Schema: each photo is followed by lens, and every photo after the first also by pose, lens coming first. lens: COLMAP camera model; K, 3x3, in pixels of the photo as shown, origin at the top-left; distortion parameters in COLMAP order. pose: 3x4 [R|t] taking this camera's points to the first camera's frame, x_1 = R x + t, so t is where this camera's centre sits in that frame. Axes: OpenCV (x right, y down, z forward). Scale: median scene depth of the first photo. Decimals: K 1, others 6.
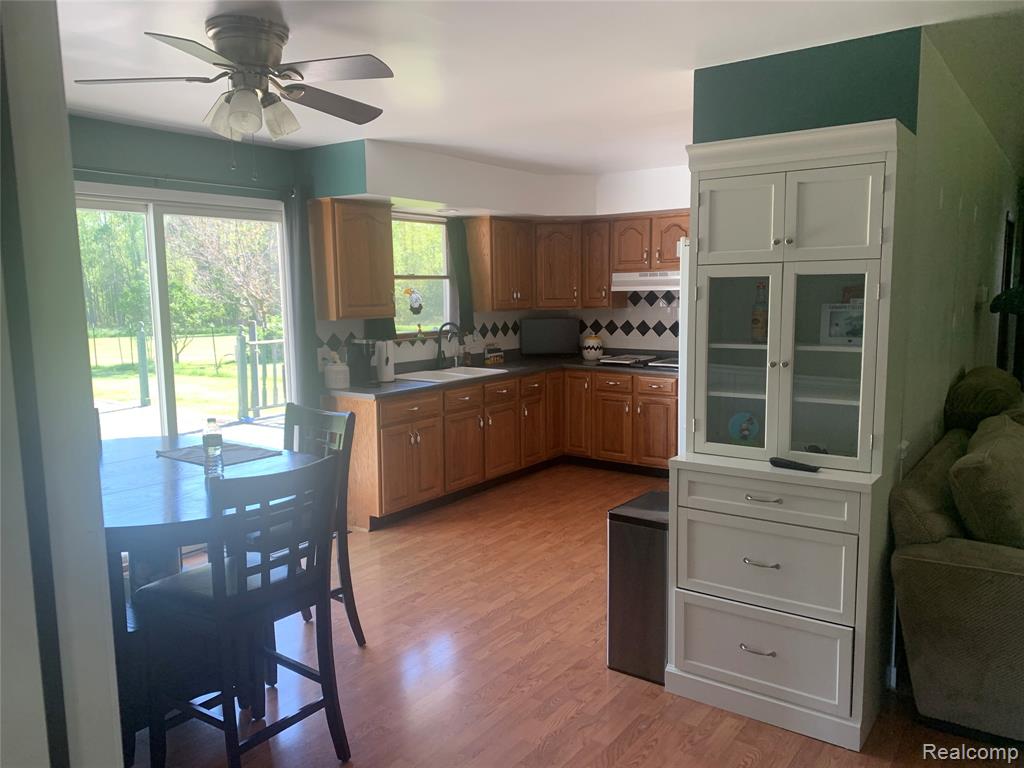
lens RADIAL K [[776.7, 0, 506.5], [0, 776.7, 398.7], [0, 0, 1]] dist [0.032483, -0.031614]
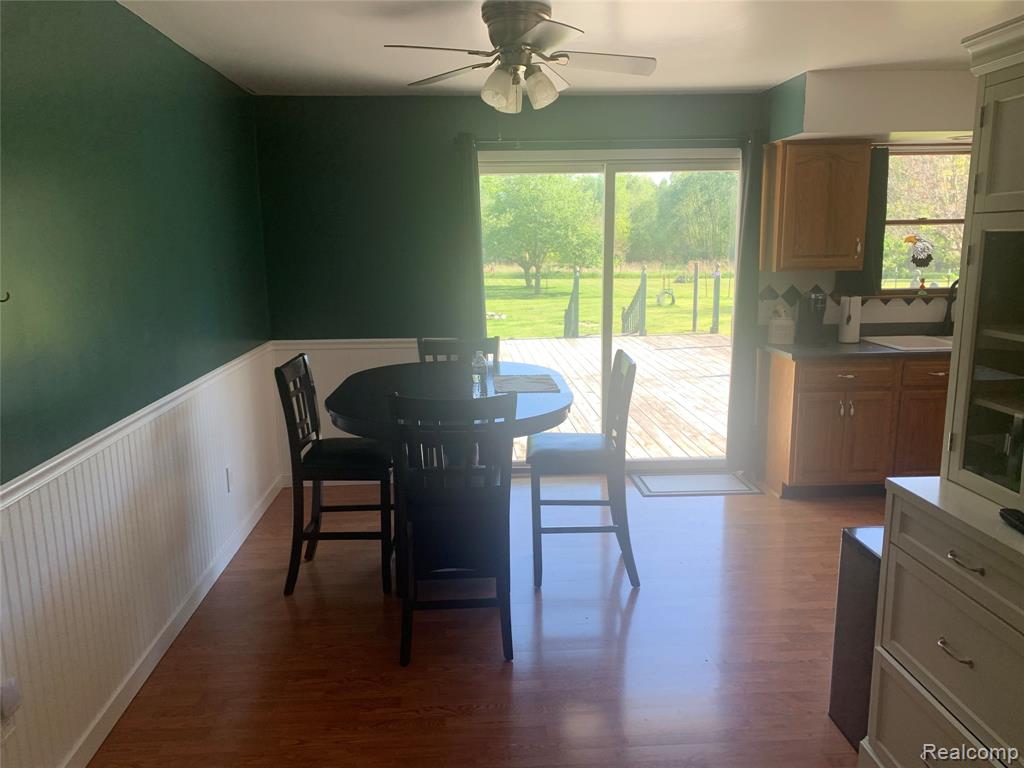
lens RADIAL K [[776.7, 0, 509.6], [0, 776.7, 393.3], [0, 0, 1]] dist [0.032483, -0.031614]
pose [[0.635125, 0.154804, -0.756738, 0.294126], [-0.104341, 0.987926, 0.114525, -0.027506], [0.765330, 0.006221, 0.643609, 0.131644]]
